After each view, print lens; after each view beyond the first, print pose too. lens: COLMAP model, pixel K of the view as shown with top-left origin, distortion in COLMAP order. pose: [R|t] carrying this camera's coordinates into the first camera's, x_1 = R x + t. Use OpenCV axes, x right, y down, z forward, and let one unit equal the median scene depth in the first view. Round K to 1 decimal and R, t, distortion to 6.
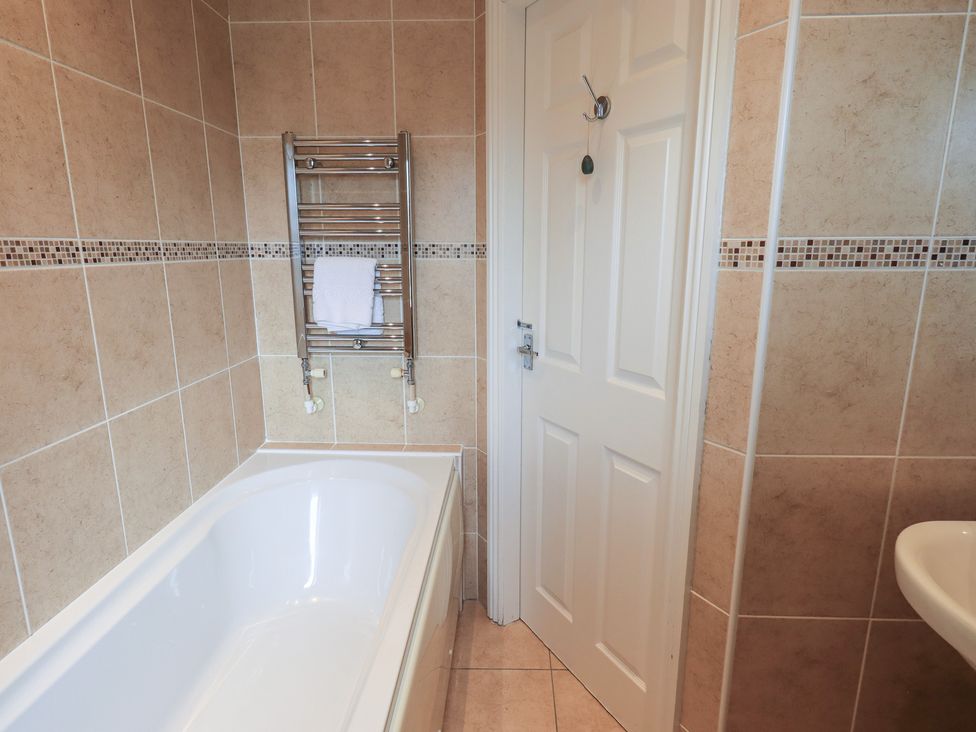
lens RADIAL K [[524.8, 0, 484.2], [0, 524.8, 368.0], [0, 0, 1]] dist [-0.003880, -0.001241]
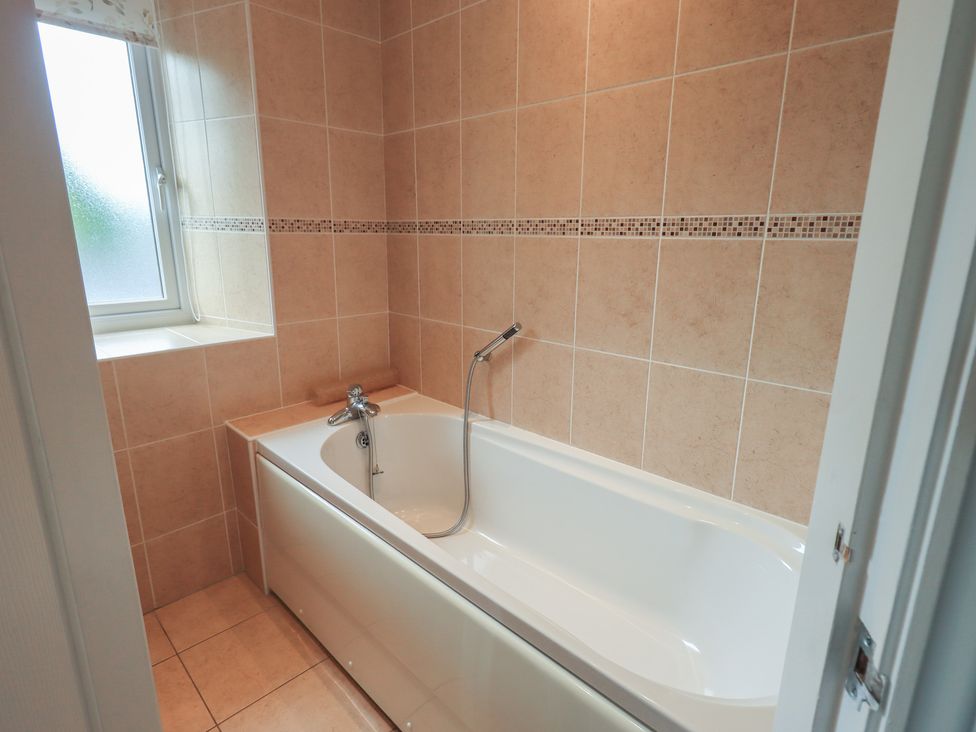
lens RADIAL K [[524.8, 0, 483.3], [0, 524.8, 358.0], [0, 0, 1]] dist [-0.003880, -0.001241]
pose [[-0.677620, 0.186648, -0.711332, 0.472744], [-0.155807, 0.908863, 0.386901, -0.346591], [0.718718, 0.373003, -0.586783, 1.509031]]
